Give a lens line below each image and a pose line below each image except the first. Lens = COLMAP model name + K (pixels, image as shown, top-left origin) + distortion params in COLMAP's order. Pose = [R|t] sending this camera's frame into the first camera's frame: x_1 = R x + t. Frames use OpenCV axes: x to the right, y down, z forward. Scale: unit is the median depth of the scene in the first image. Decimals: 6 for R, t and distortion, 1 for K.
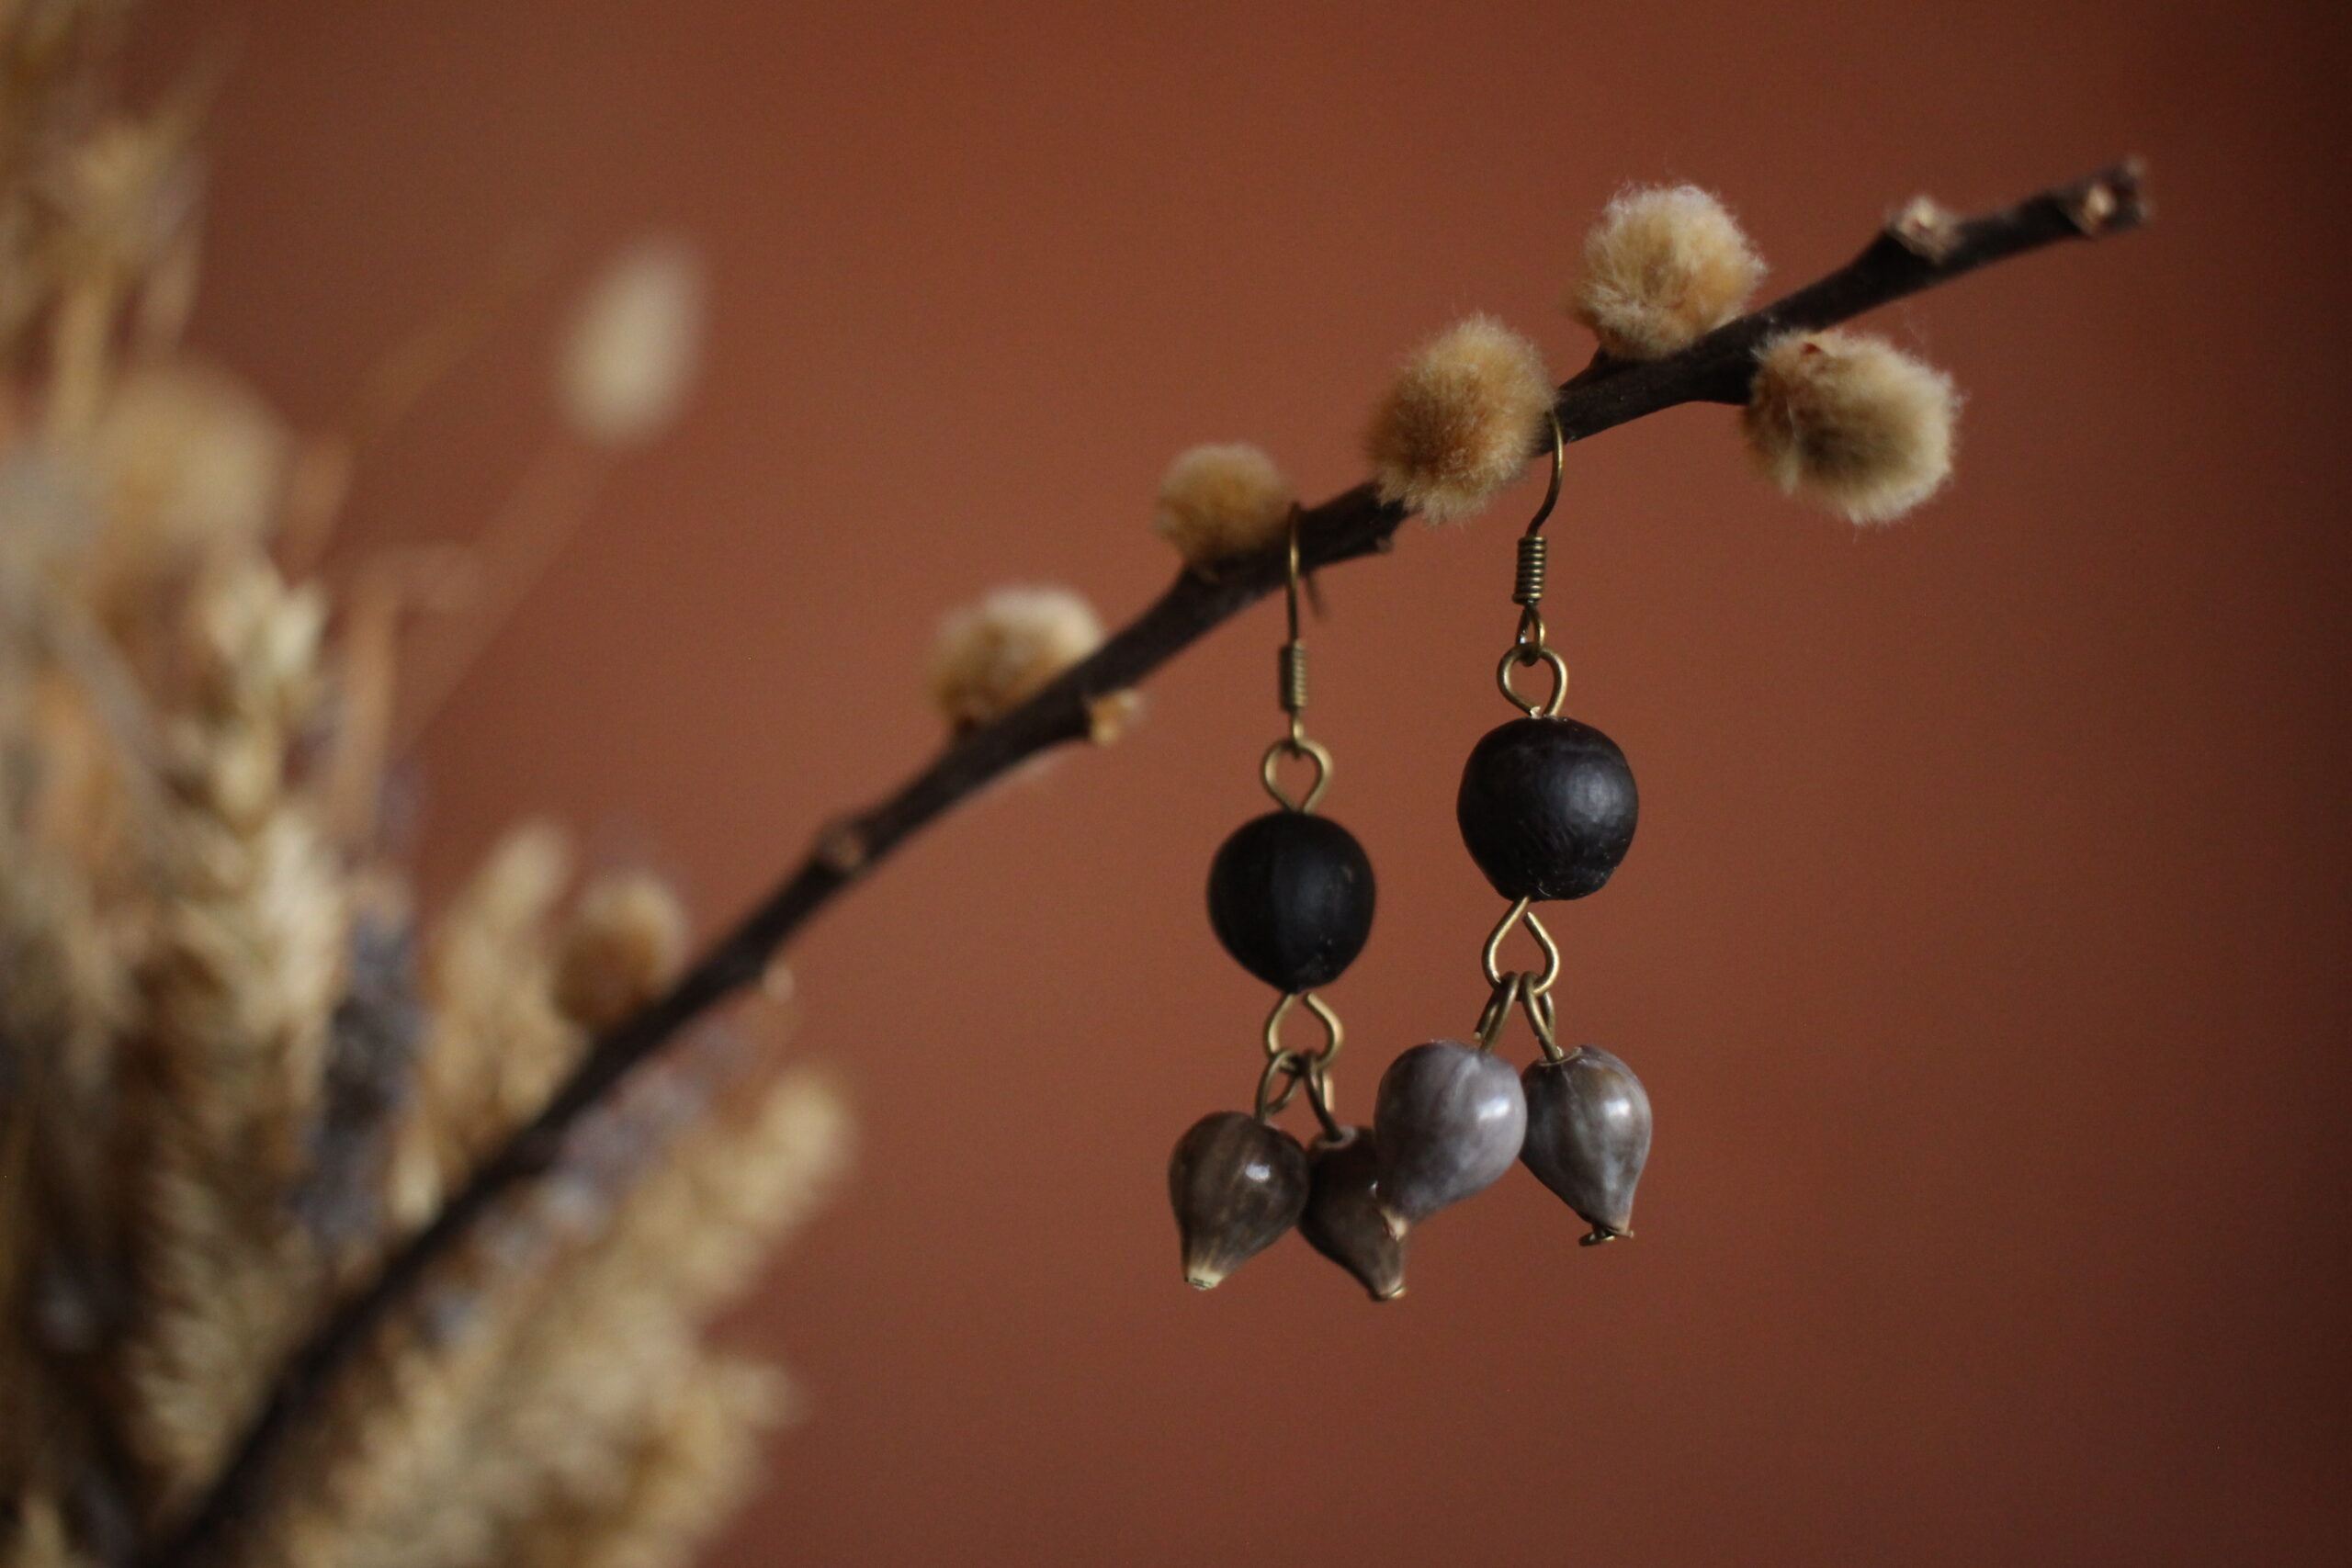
lens RADIAL K [[2806.9, 0, 1176.0], [0, 2806.9, 784.0], [0, 0, 1]] dist [-0.124932, 0.078079]
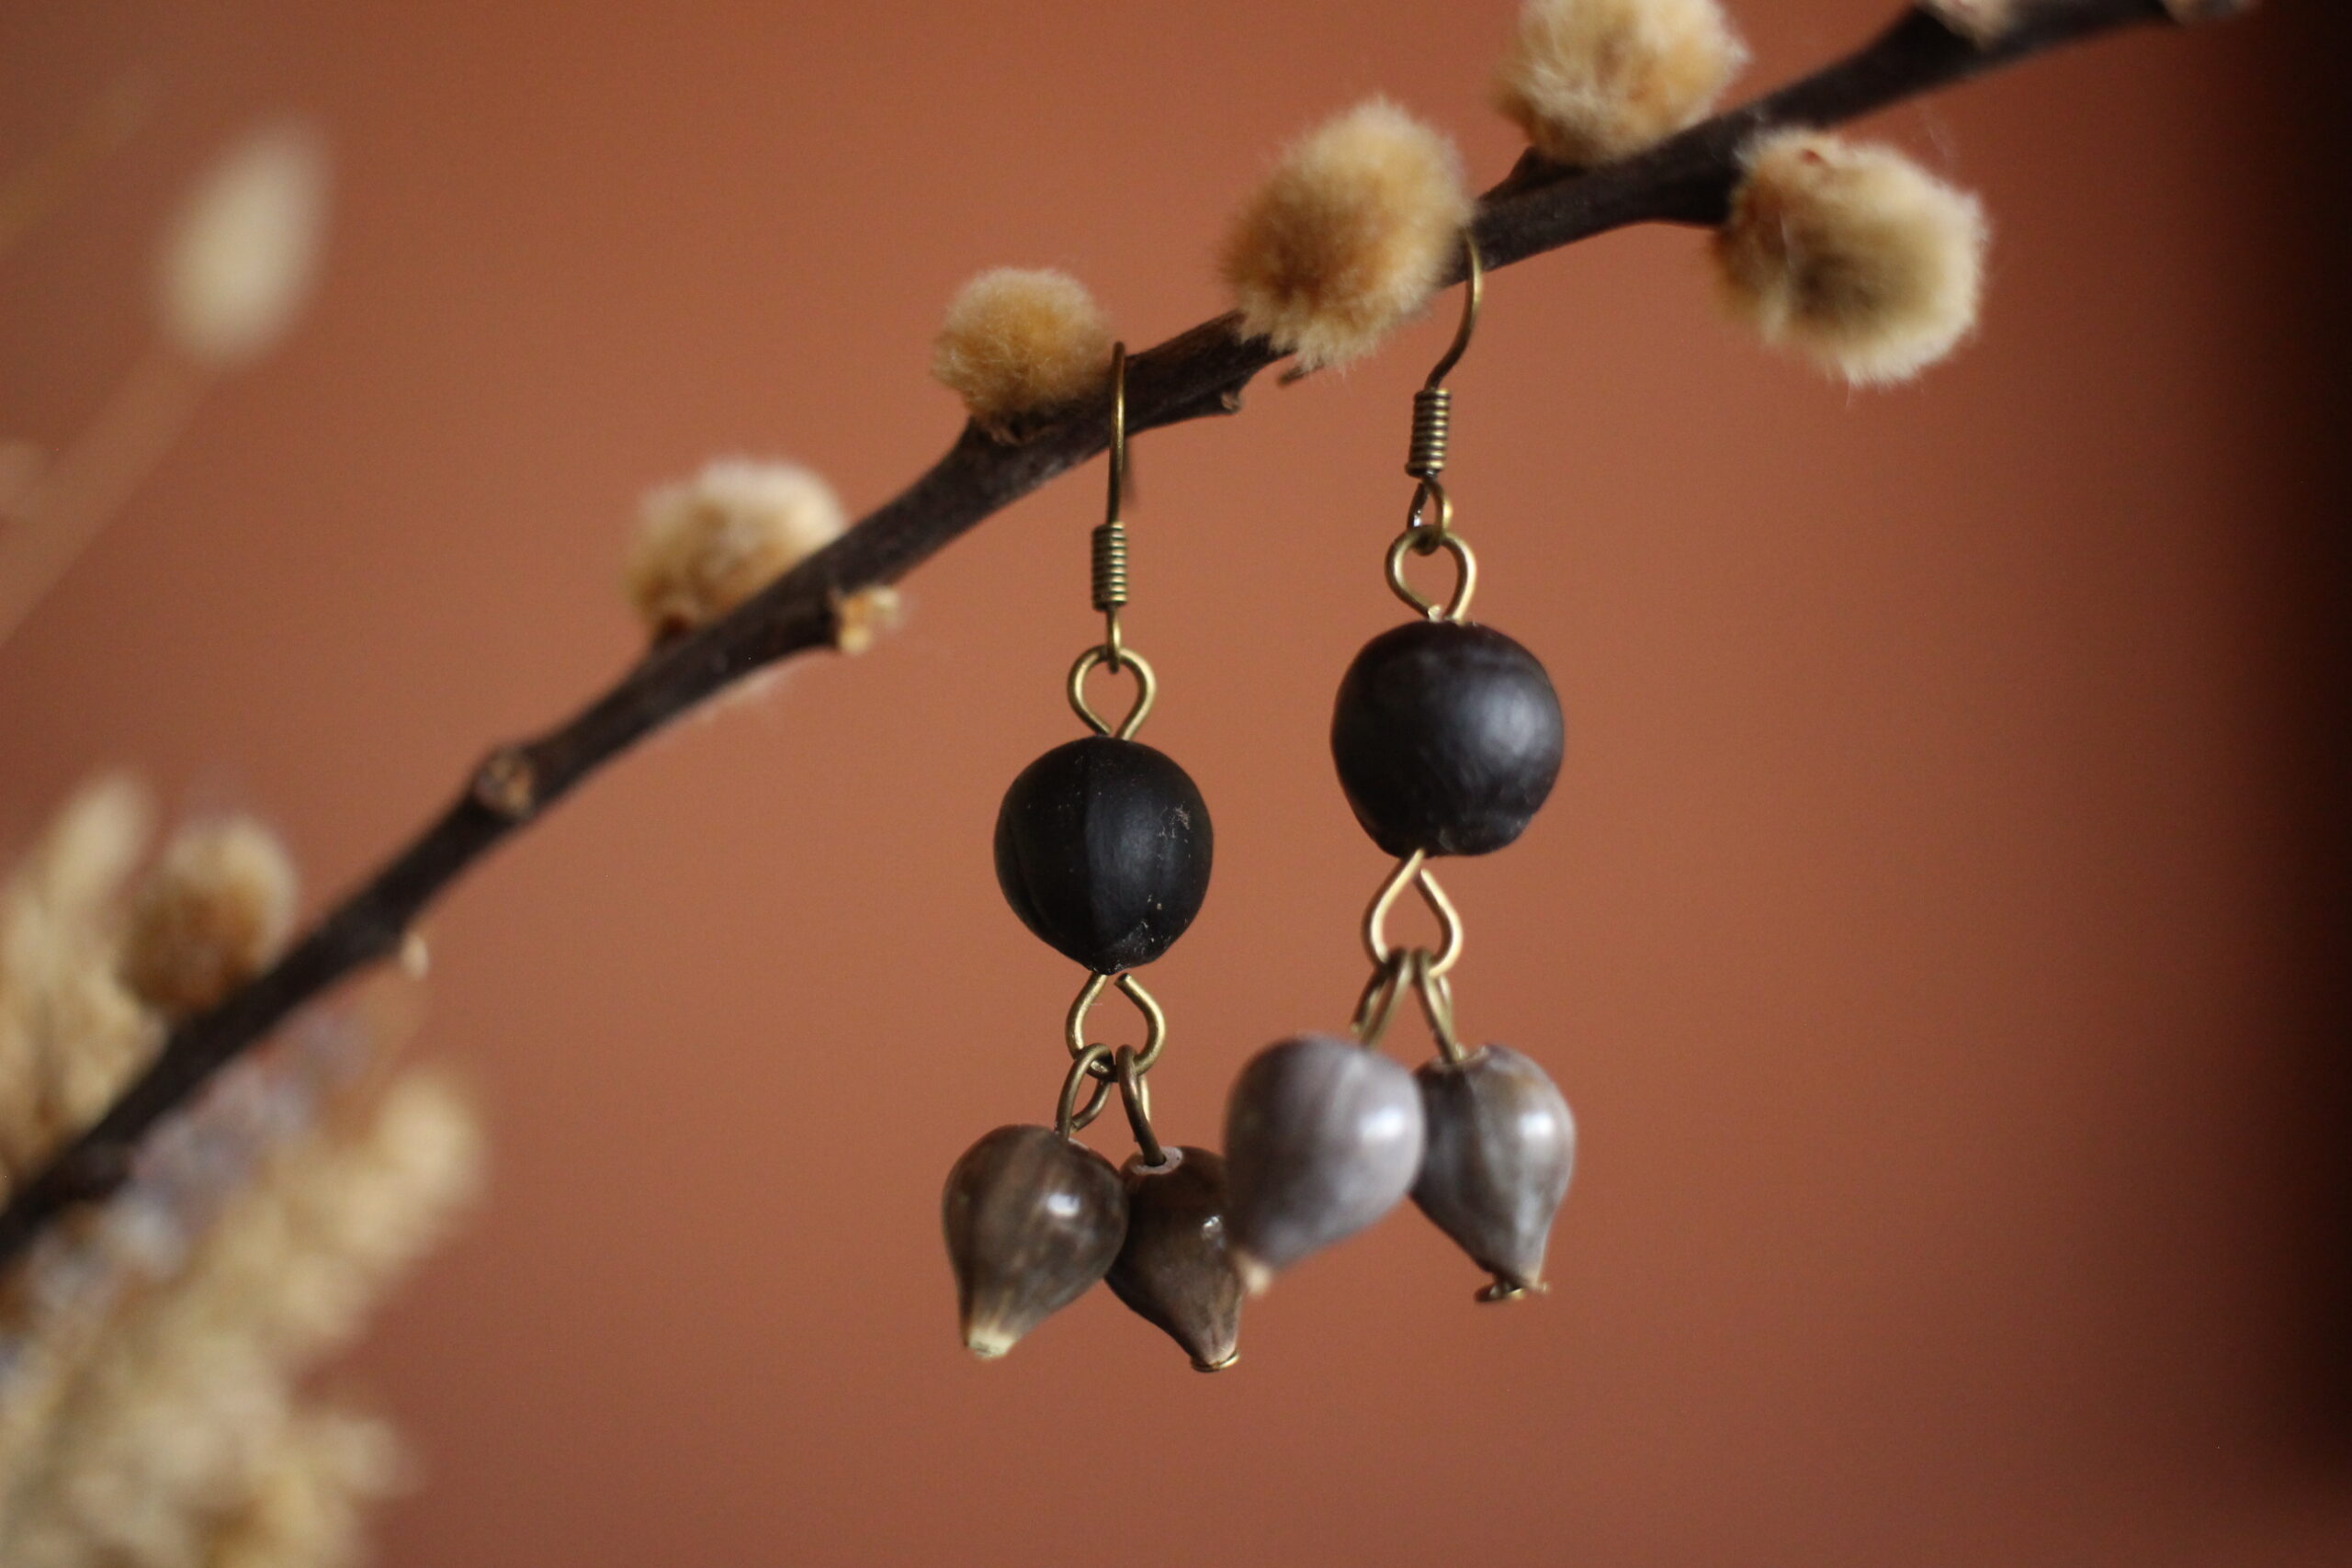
lens RADIAL K [[2806.9, 0, 1176.0], [0, 2806.9, 784.0], [0, 0, 1]] dist [-0.124932, 0.078079]
pose [[0.990117, 0.025809, 0.137851, -0.048756], [-0.024631, 0.999644, -0.010245, 0.031375], [-0.138067, 0.006749, 0.990400, 0.241458]]
